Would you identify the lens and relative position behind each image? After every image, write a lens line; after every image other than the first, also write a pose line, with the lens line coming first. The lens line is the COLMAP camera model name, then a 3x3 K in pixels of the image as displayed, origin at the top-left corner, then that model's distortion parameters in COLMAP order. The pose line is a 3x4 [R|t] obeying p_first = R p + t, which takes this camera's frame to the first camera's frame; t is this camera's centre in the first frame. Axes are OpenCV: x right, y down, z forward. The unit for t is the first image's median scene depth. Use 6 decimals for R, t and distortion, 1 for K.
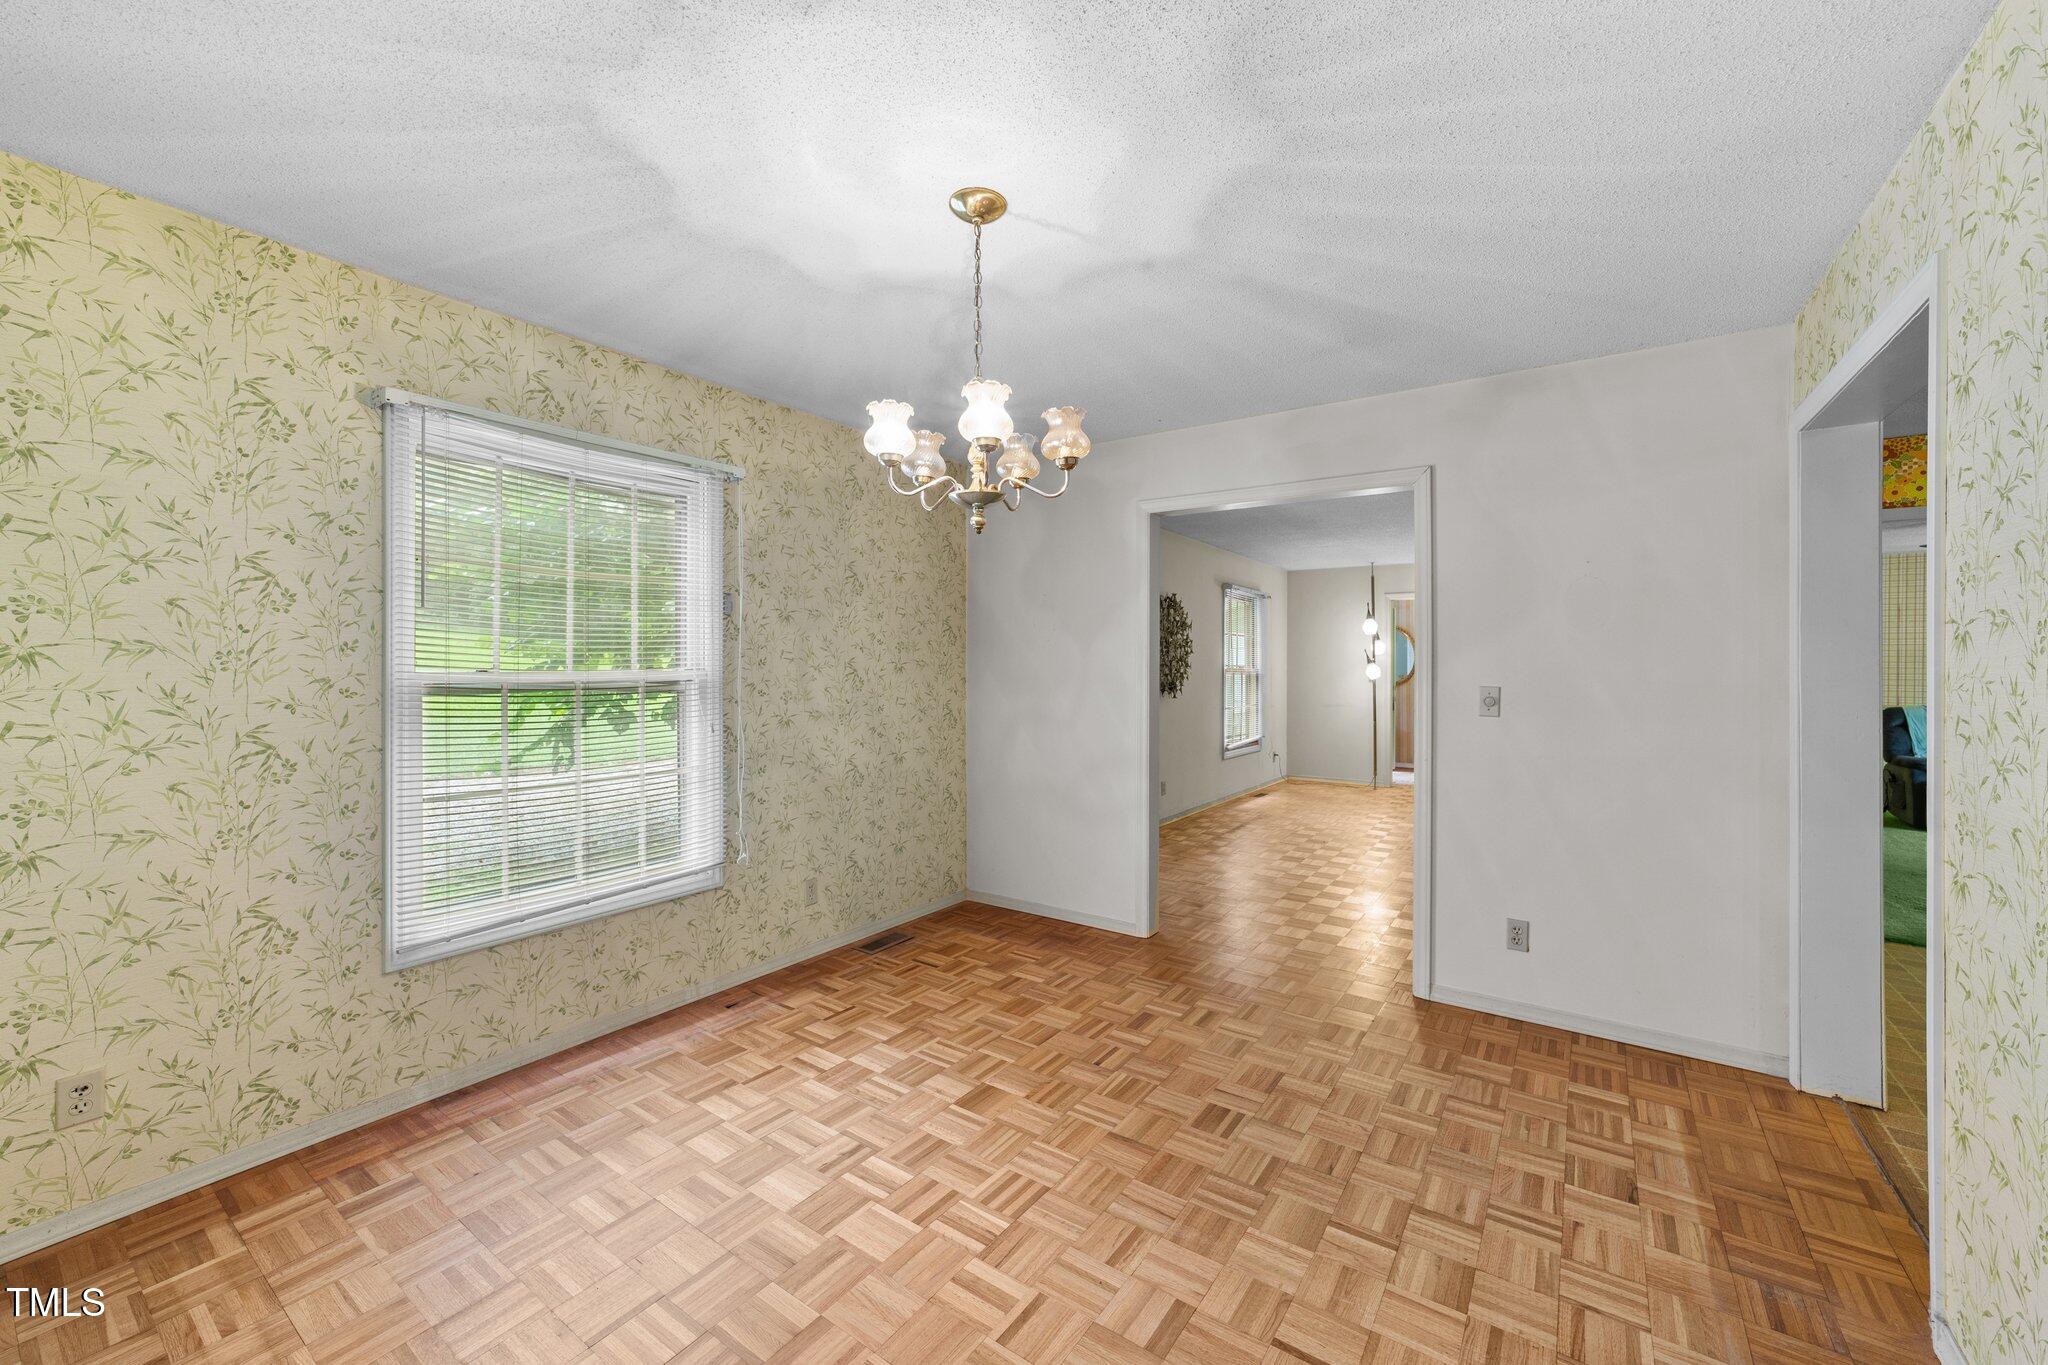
lens RADIAL K [[803.5, 0, 1029.0], [0, 803.5, 668.4], [0, 0, 1]] dist [-0.017978, 0.008806]
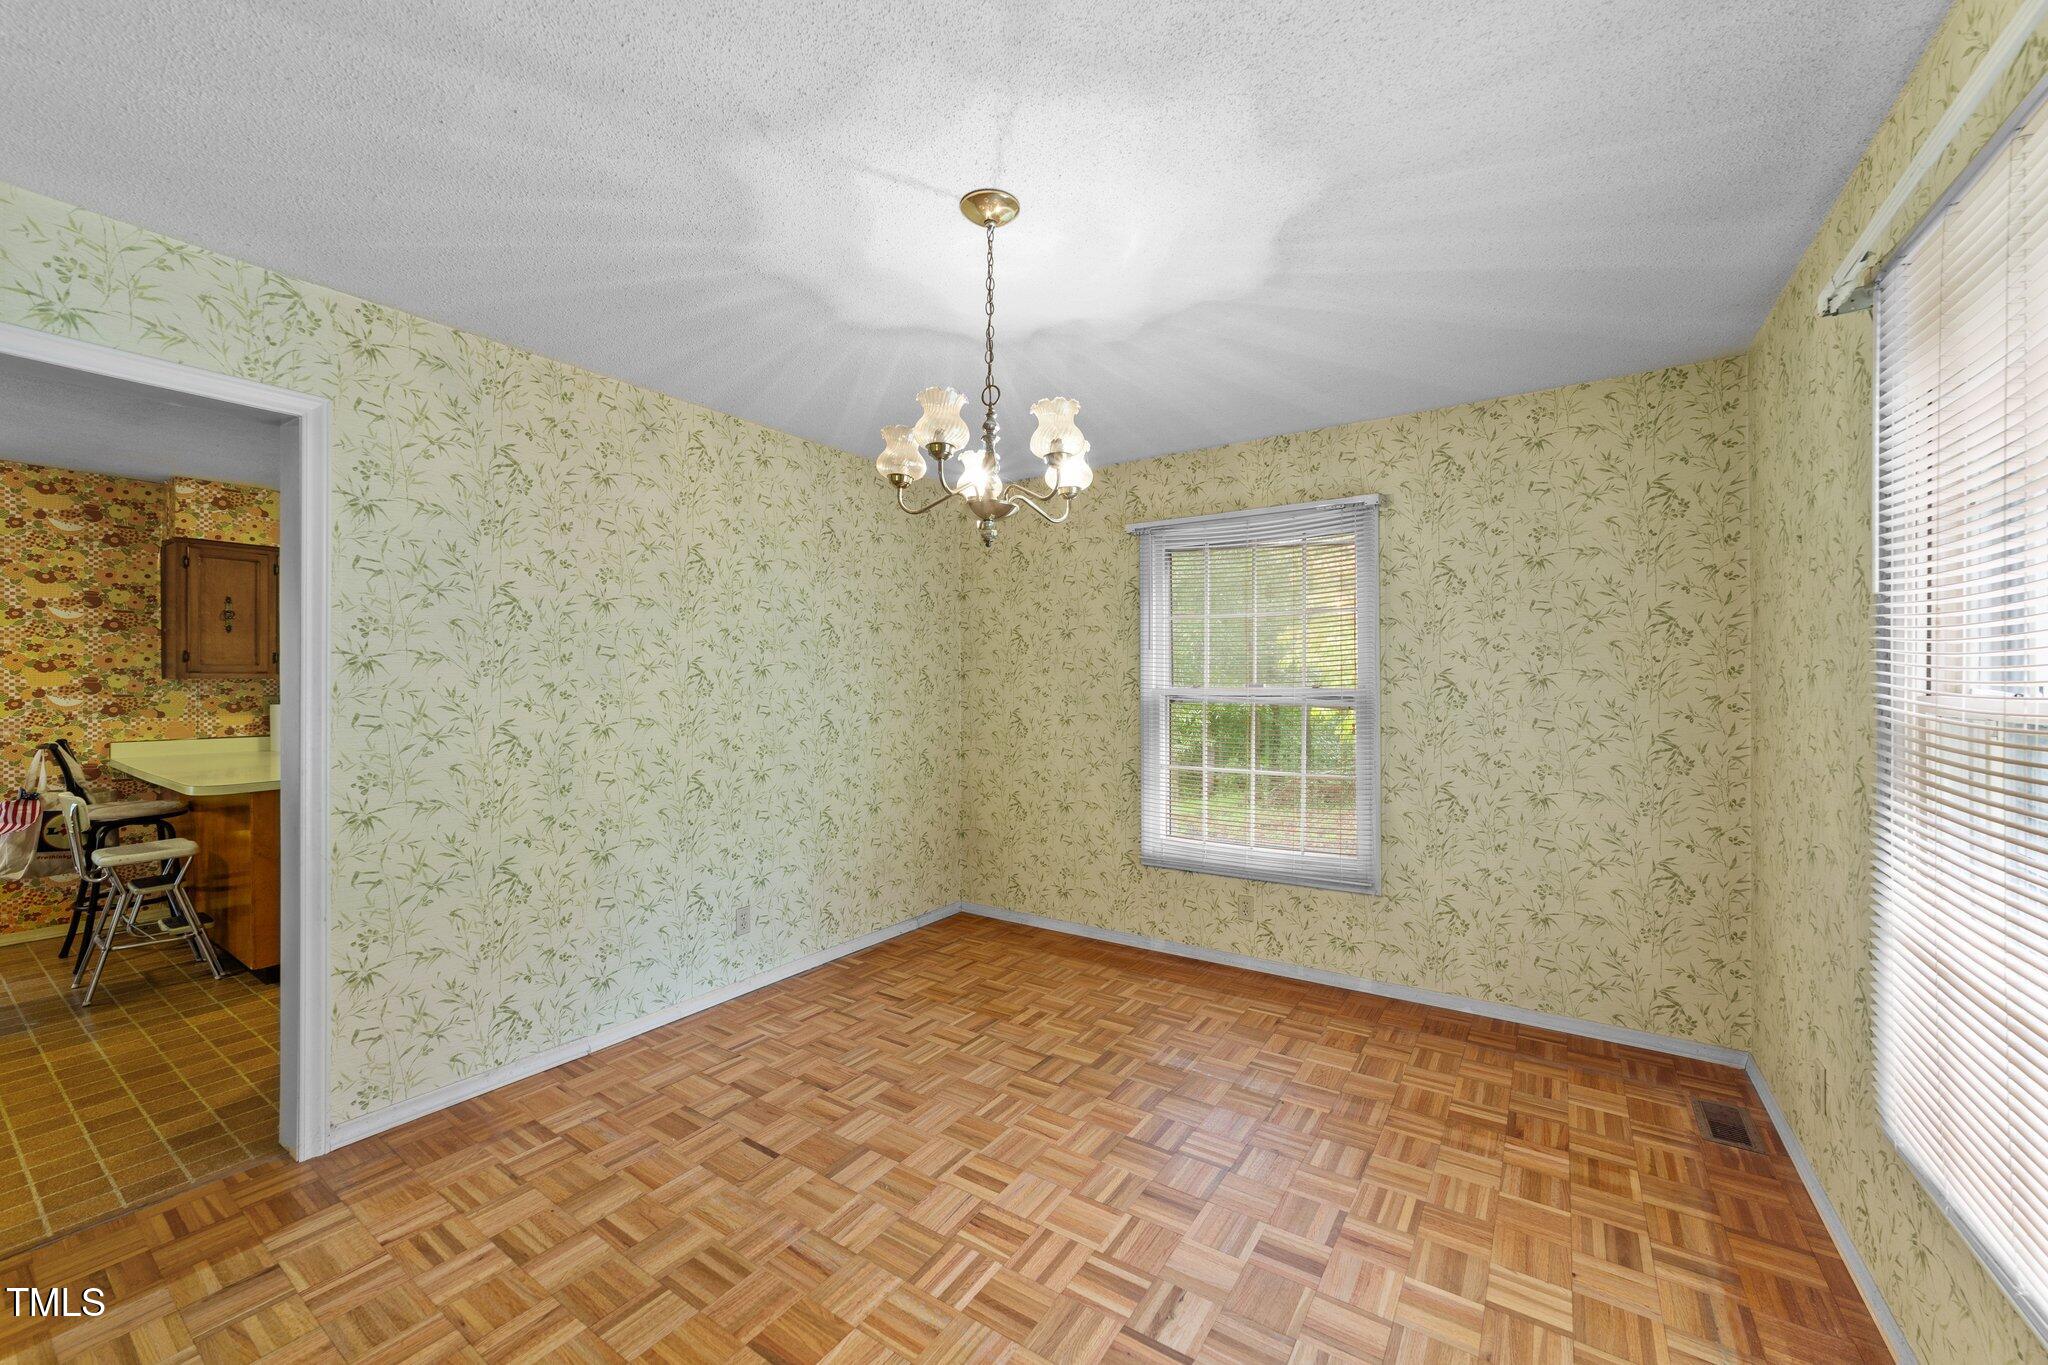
lens RADIAL K [[797.3, 0, 1022.7], [0, 797.3, 679.6], [0, 0, 1]] dist [-0.017999, 0.008509]
pose [[-0.999850, -0.002187, -0.017164, -0.063930], [-0.002167, 0.999997, -0.001171, -0.006204], [0.017166, -0.001134, -0.999852, 1.423516]]
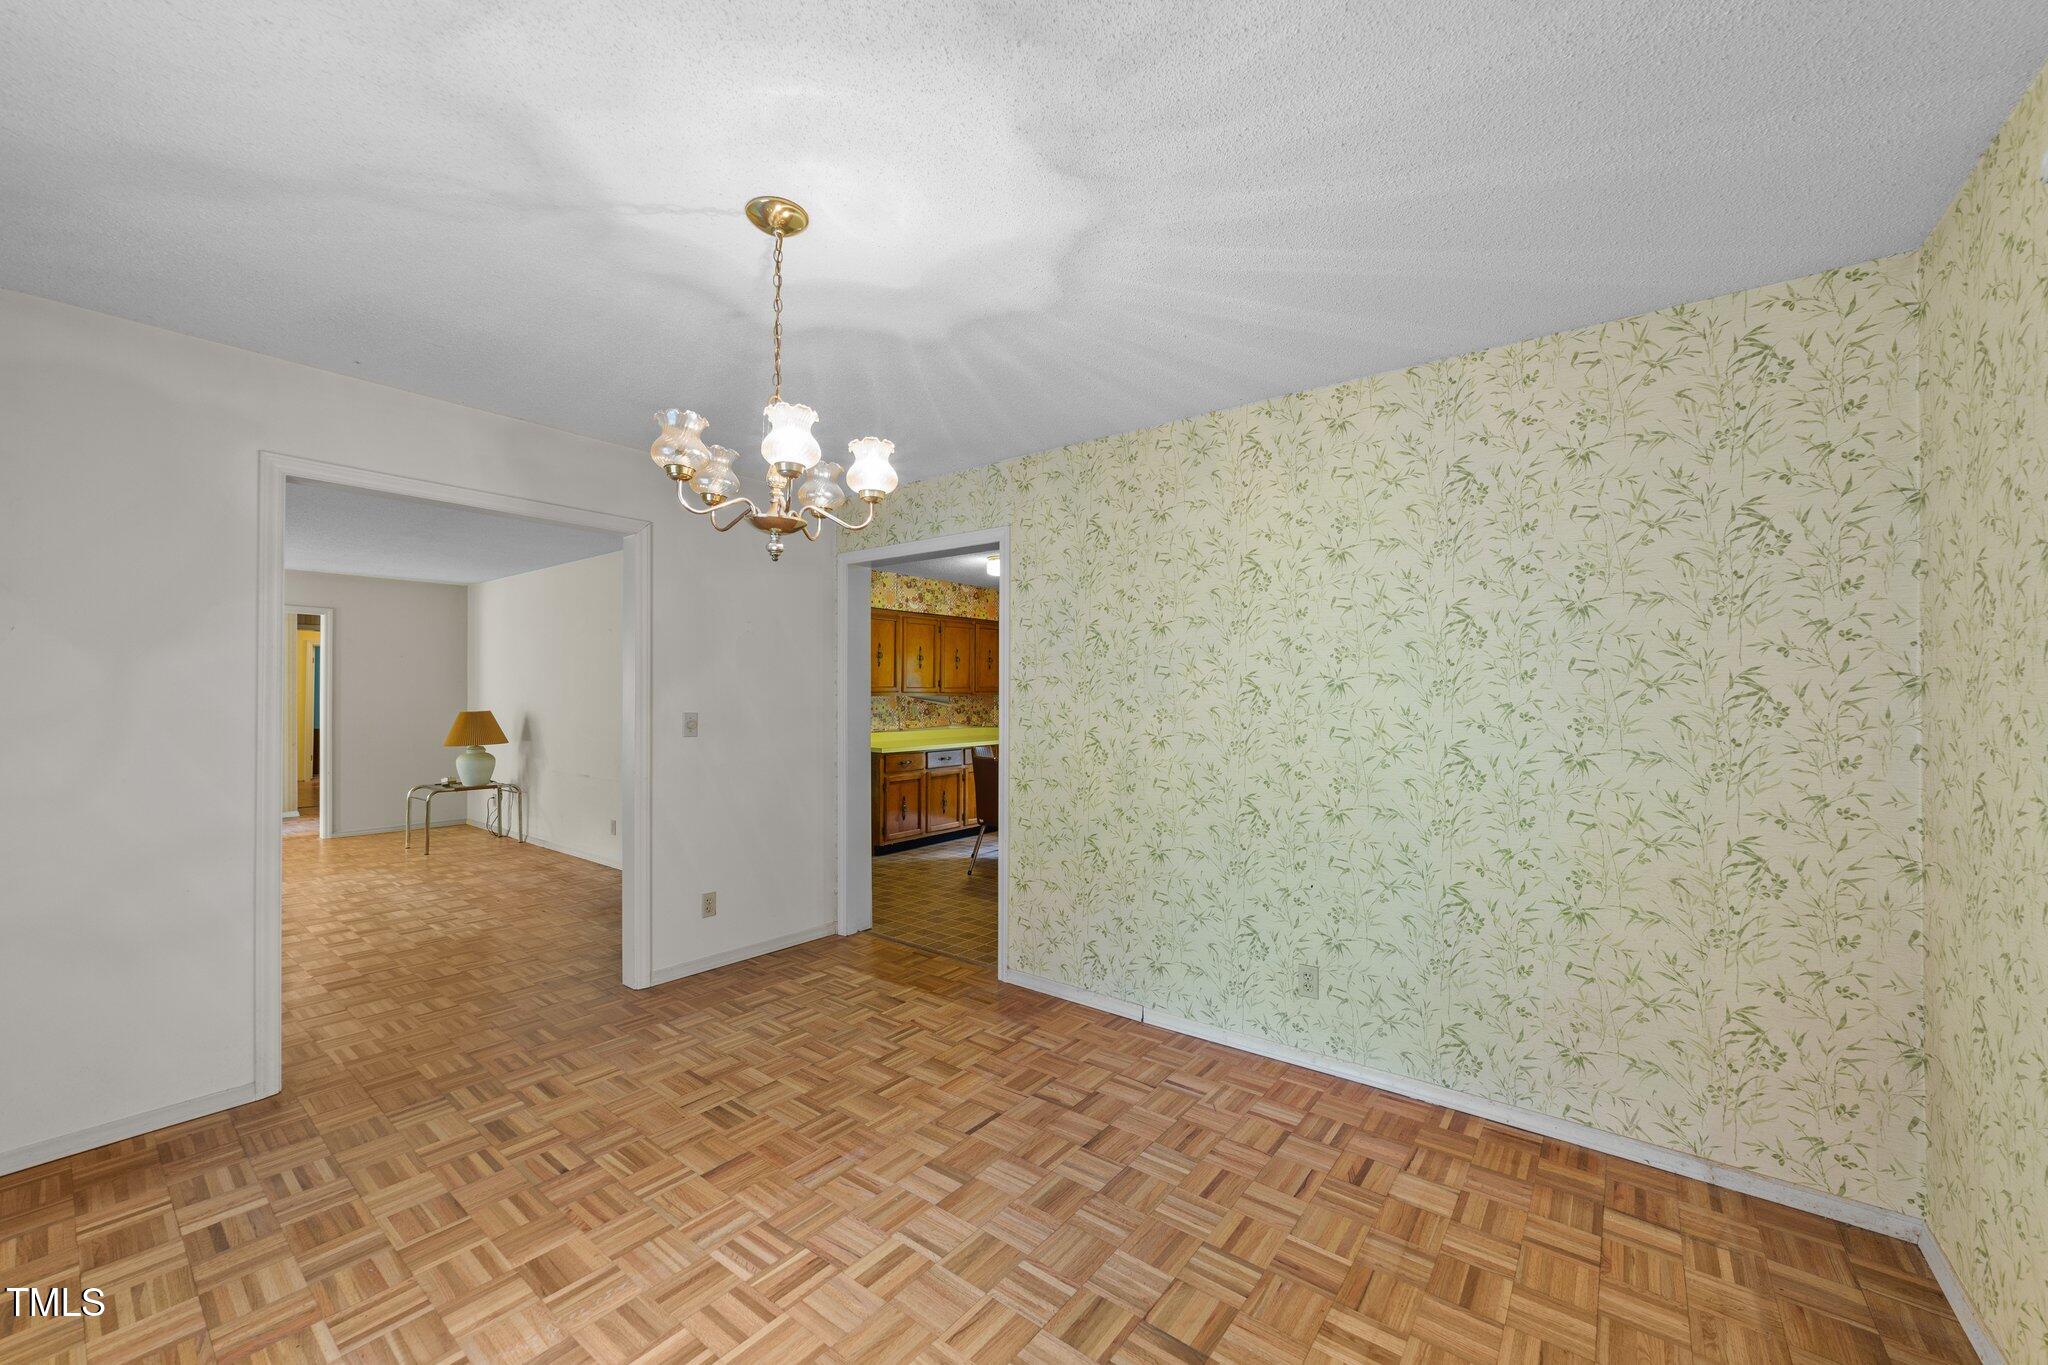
lens RADIAL K [[788.1, 0, 1031.5], [0, 788.1, 696.7], [0, 0, 1]] dist [-0.018343, 0.008228]
pose [[0.042782, -0.001446, 0.999083, -0.713670], [-0.001644, 0.999997, 0.001518, -0.006727], [-0.999083, -0.001707, 0.042779, 0.475504]]
